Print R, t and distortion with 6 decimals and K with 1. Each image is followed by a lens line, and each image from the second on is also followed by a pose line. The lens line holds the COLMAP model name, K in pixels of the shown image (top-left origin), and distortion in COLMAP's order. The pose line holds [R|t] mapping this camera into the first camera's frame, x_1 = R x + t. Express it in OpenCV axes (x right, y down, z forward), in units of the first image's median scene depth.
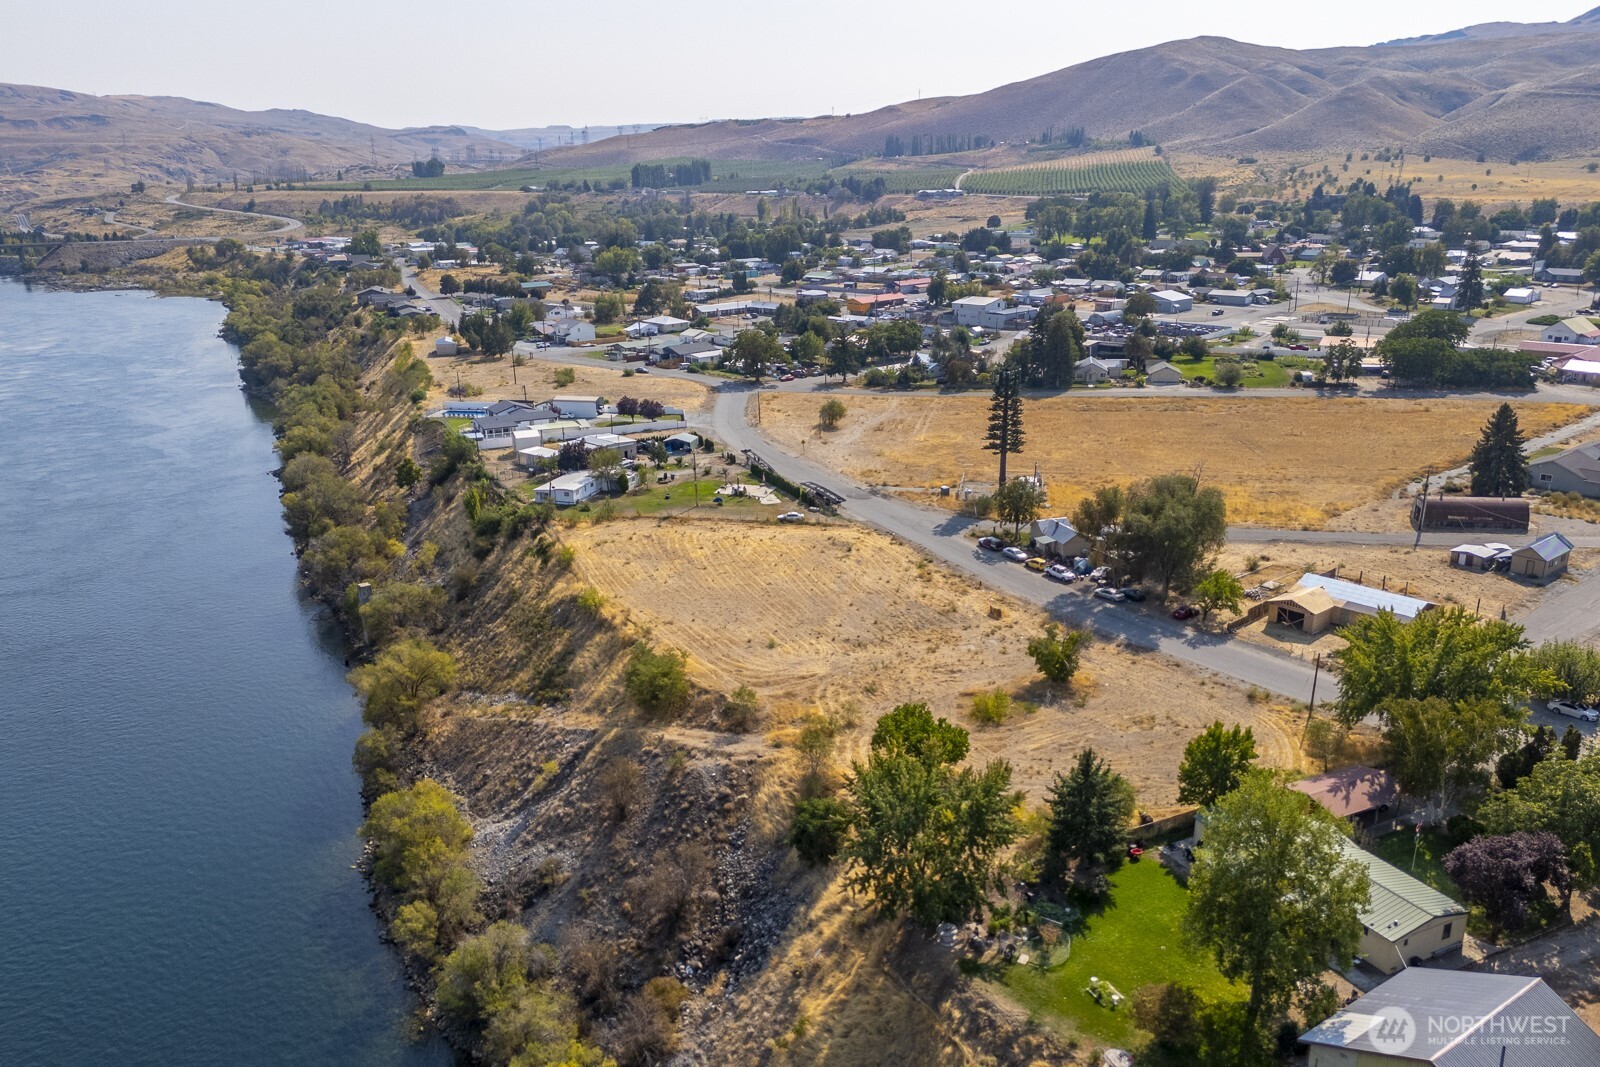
lens RADIAL K [[1199.0, 0, 802.1], [0, 1199.0, 561.6], [0, 0, 1]] dist [0.072284, -0.067162]
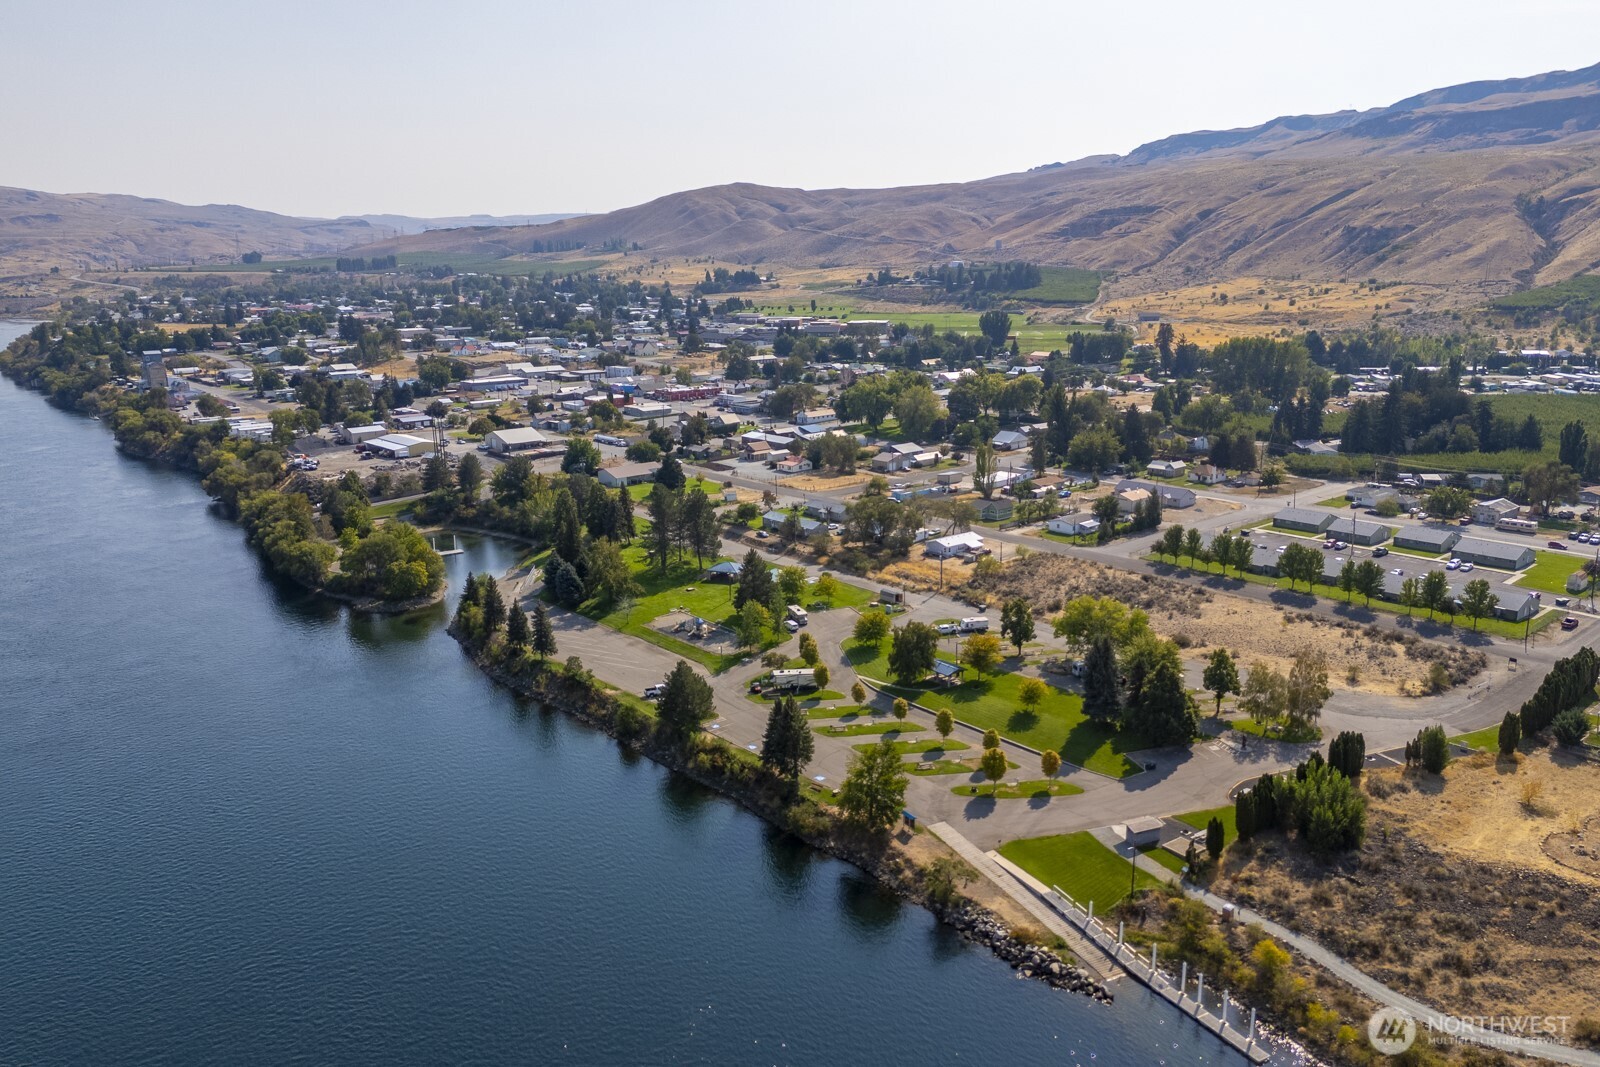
lens RADIAL K [[1199.0, 0, 802.1], [0, 1199.0, 561.6], [0, 0, 1]] dist [0.072284, -0.067162]
pose [[0.999833, -0.001749, 0.018166, 0.293237], [0.002879, 0.998051, -0.062345, 0.129029], [-0.018021, 0.062387, 0.997889, -0.428659]]
